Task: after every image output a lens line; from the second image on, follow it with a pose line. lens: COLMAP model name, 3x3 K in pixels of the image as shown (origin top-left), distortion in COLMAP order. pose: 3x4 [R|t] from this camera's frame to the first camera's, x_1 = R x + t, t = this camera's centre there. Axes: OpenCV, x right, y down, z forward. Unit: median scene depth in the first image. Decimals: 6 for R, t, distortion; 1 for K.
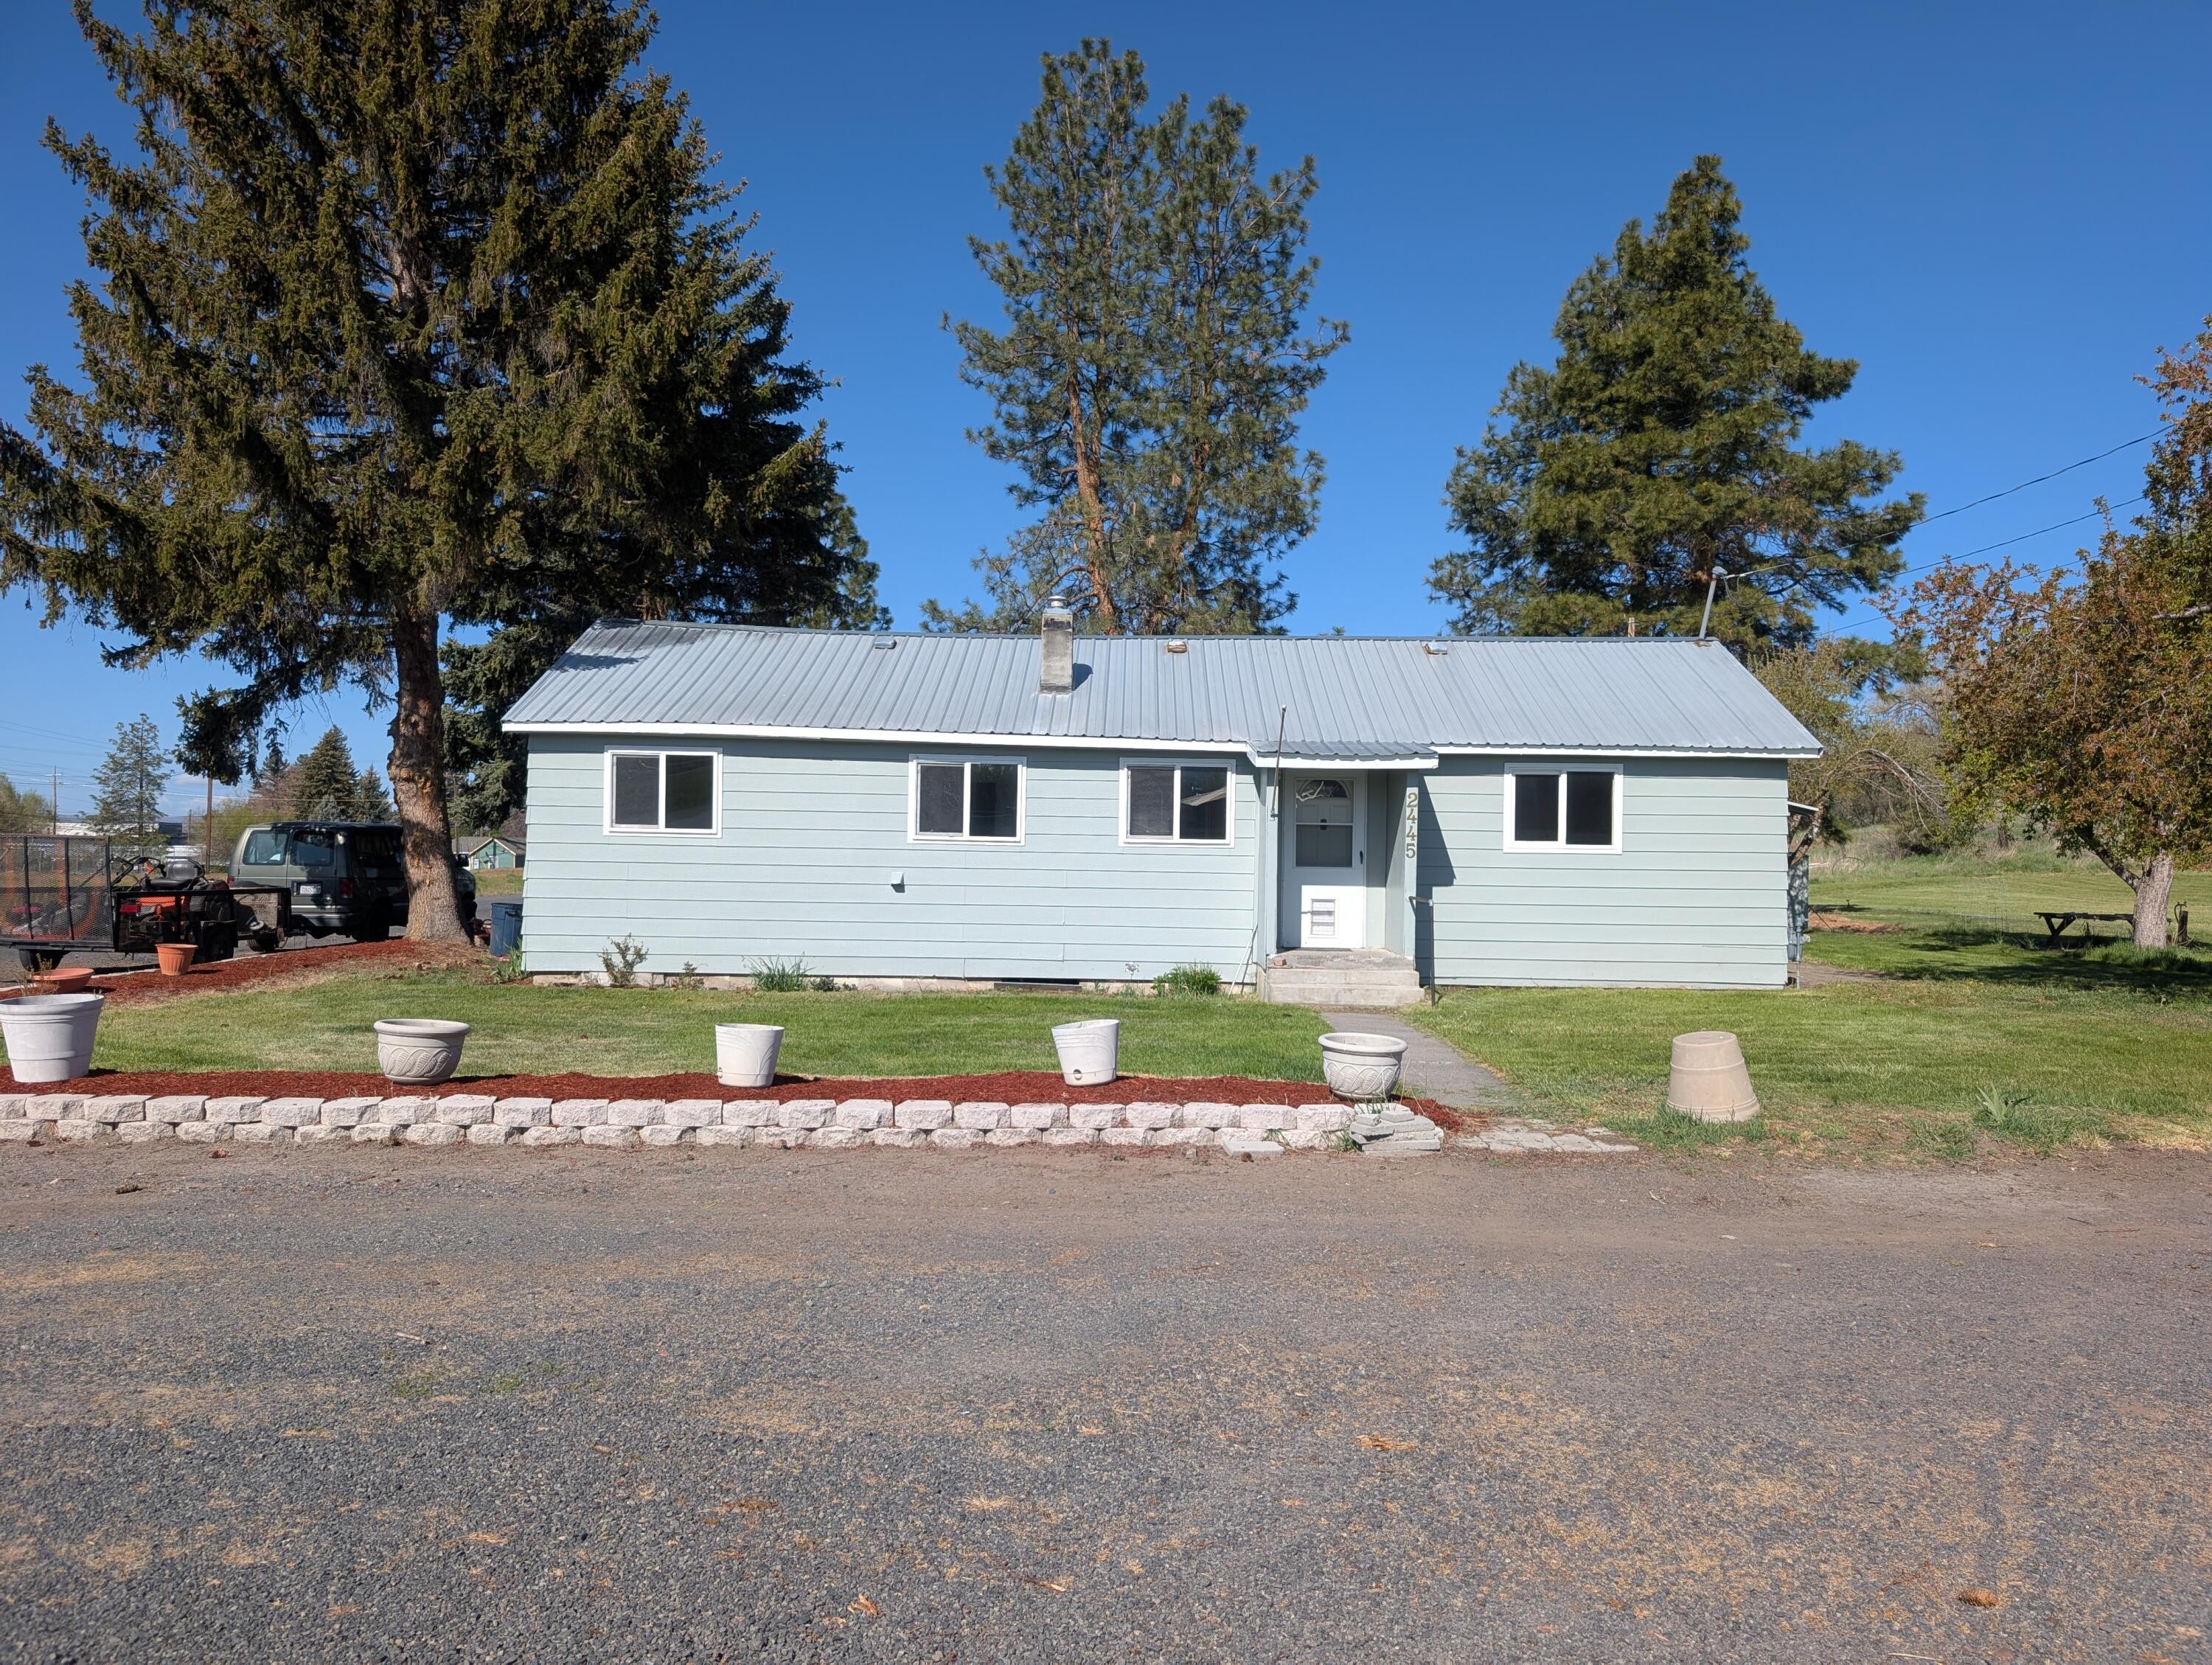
lens RADIAL K [[1582.6, 0, 1119.8], [0, 1582.6, 848.6], [0, 0, 1]] dist [0.018901, -0.027786]
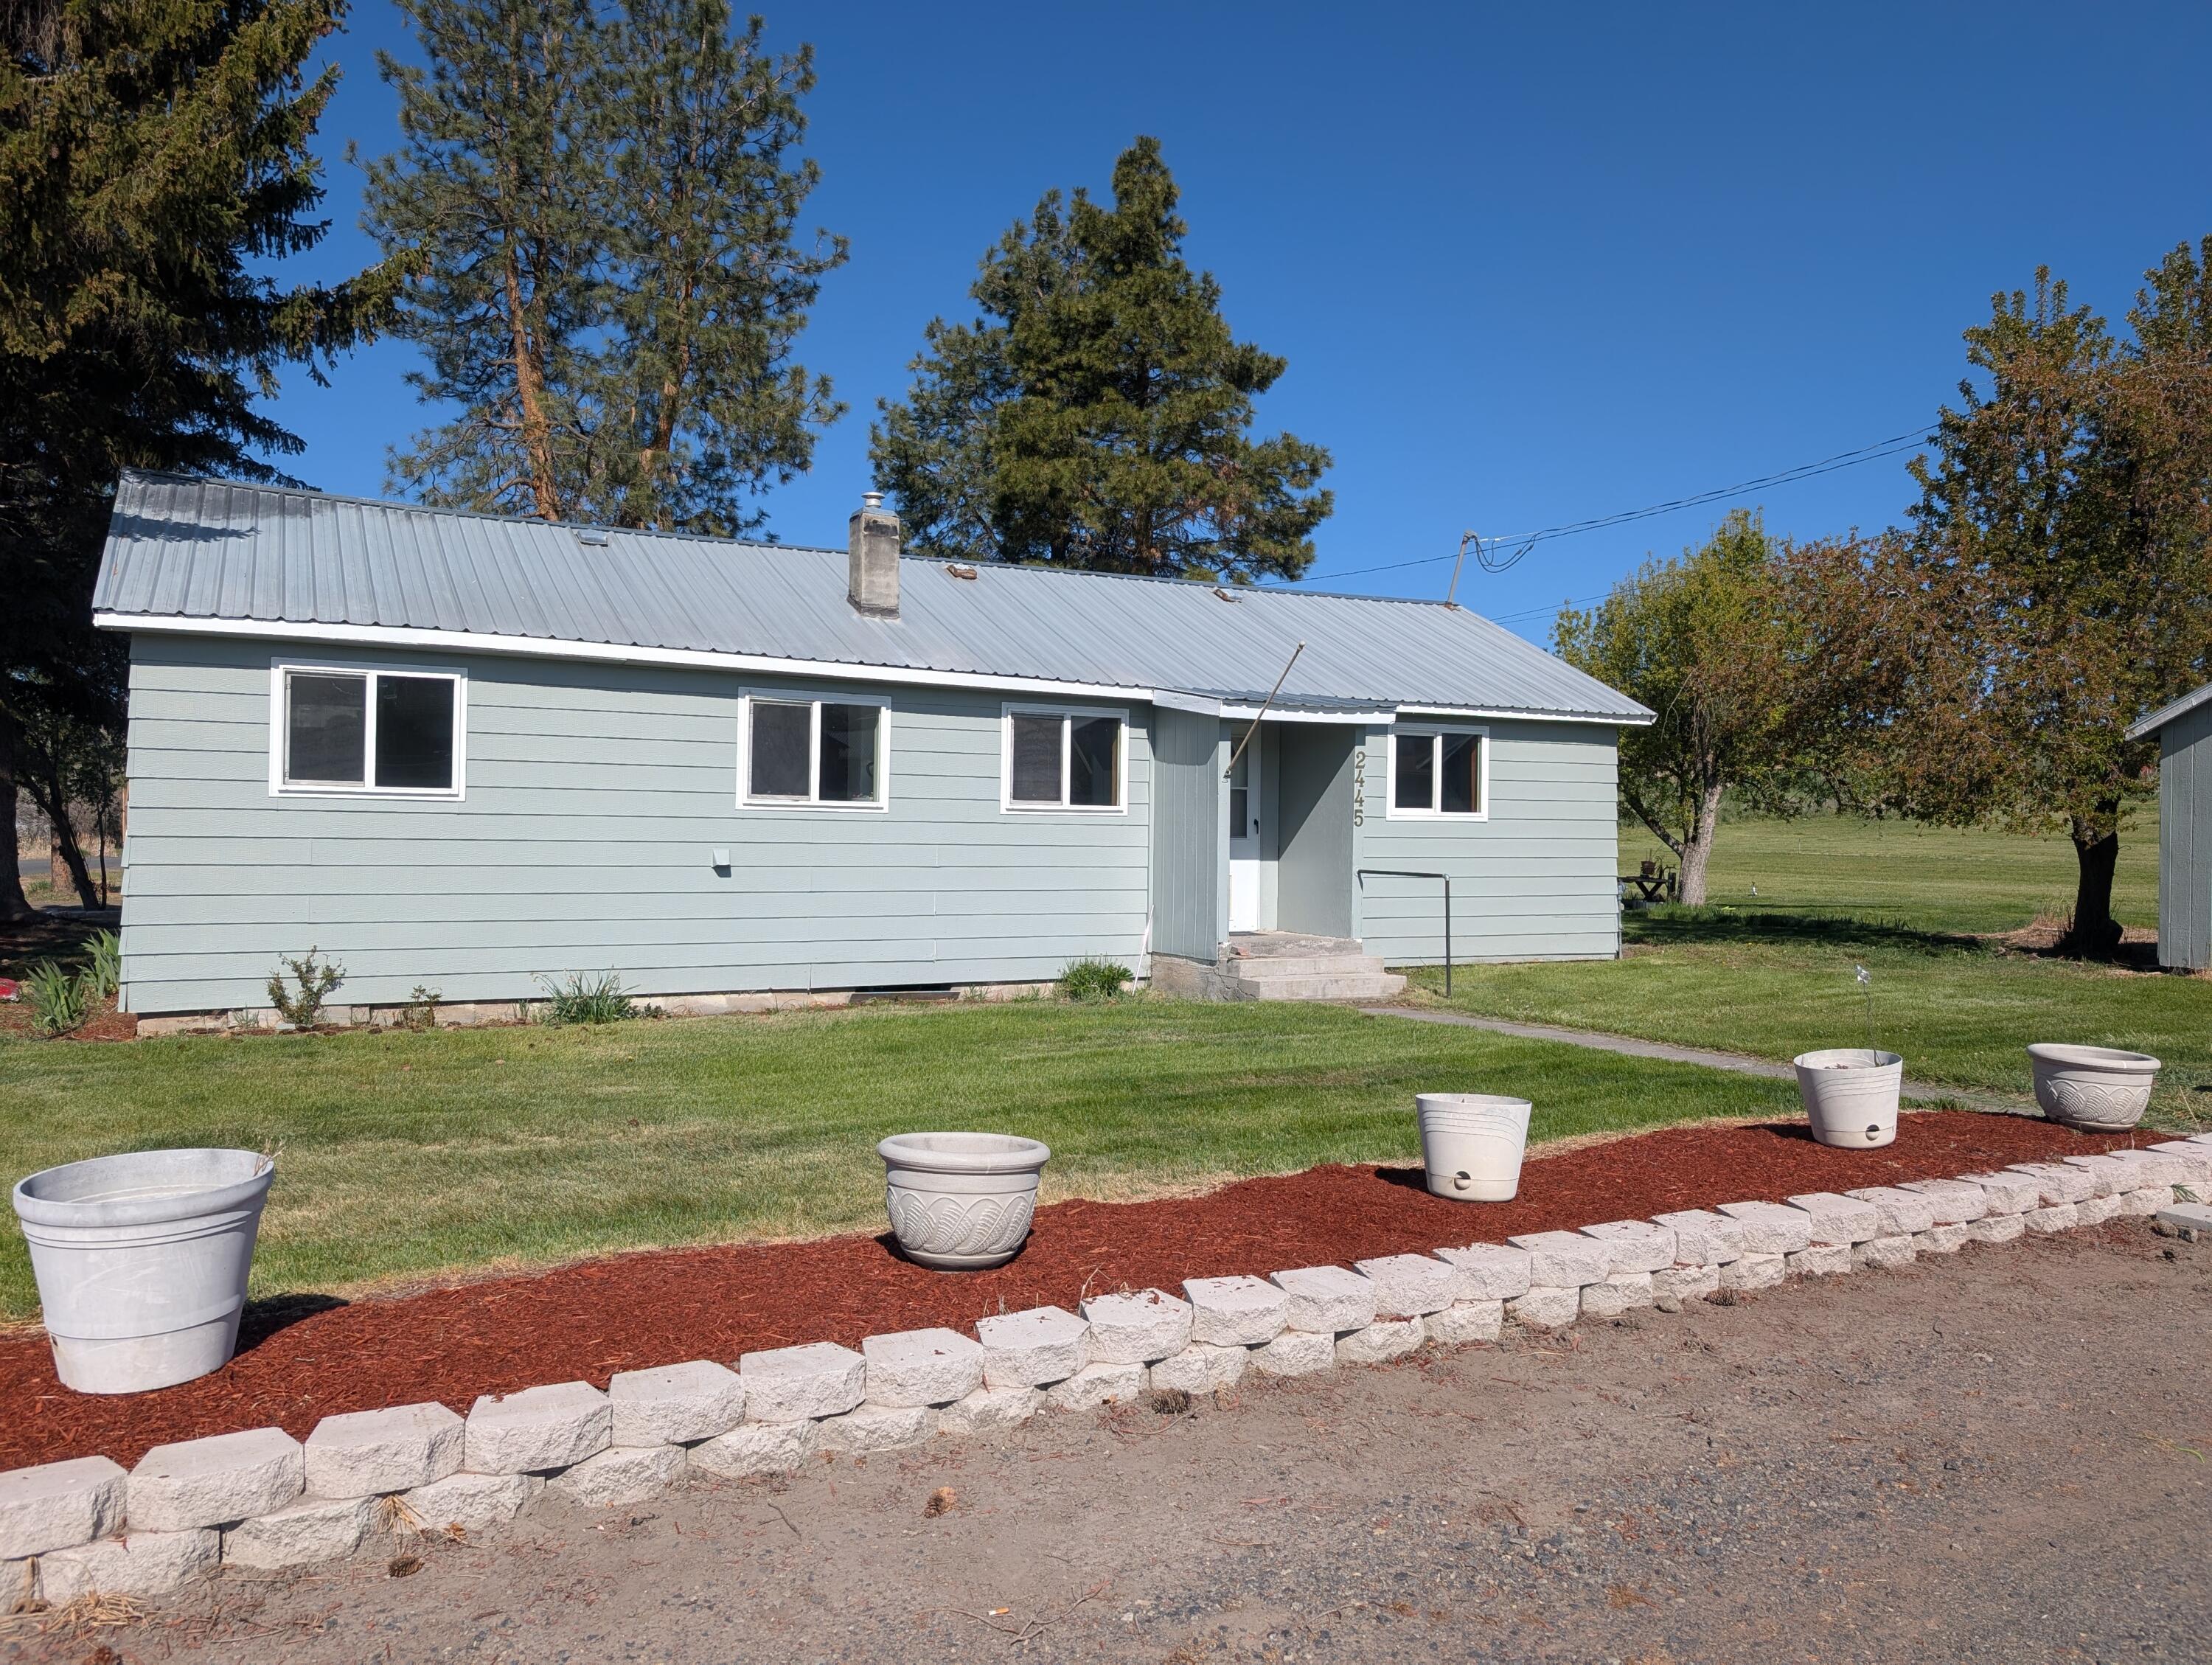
lens RADIAL K [[1582.6, 0, 1098.0], [0, 1582.6, 844.2], [0, 0, 1]] dist [0.018901, -0.027786]
pose [[0.886924, -0.008532, 0.461837, -0.323406], [0.002181, 0.999896, 0.014282, 0.002495], [-0.461910, -0.011660, 0.886850, 0.270410]]
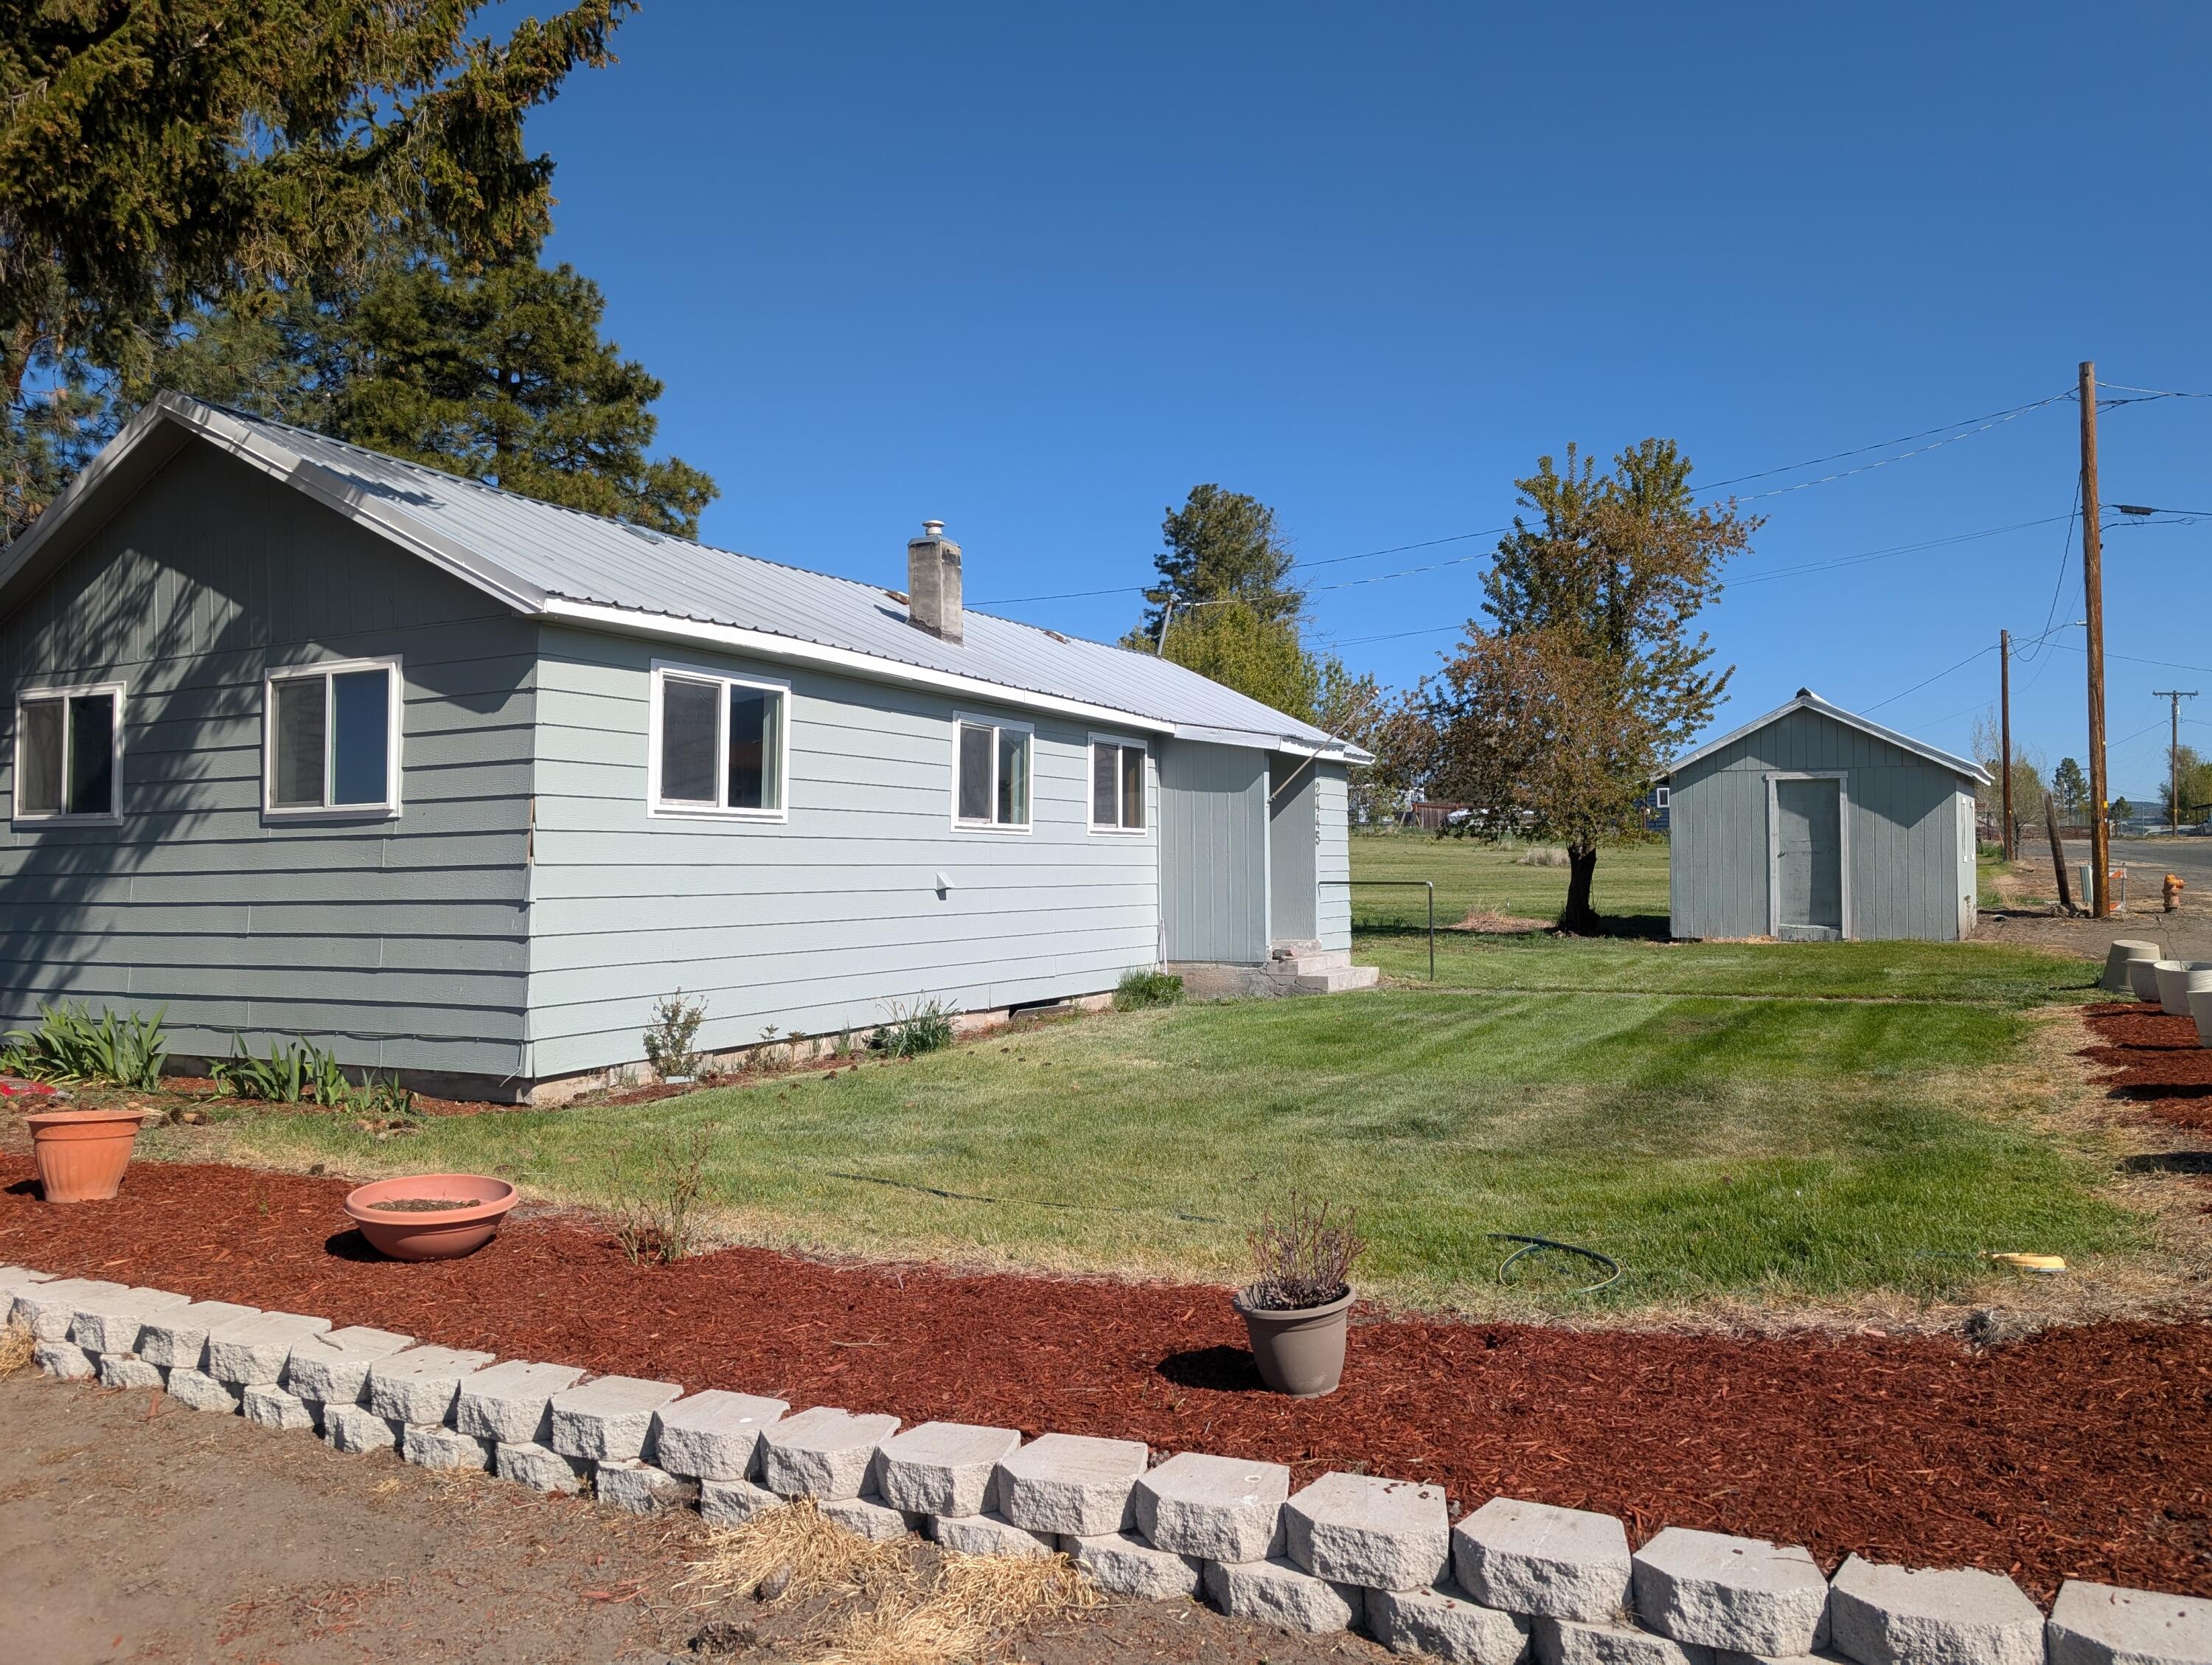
lens RADIAL K [[1582.6, 0, 1122.7], [0, 1582.6, 819.0], [0, 0, 1]] dist [0.018901, -0.027786]
pose [[0.465410, 0.008790, 0.885051, -0.740715], [0.012995, 0.999775, -0.016763, 0.003724], [-0.885000, 0.019303, 0.465192, 0.586276]]
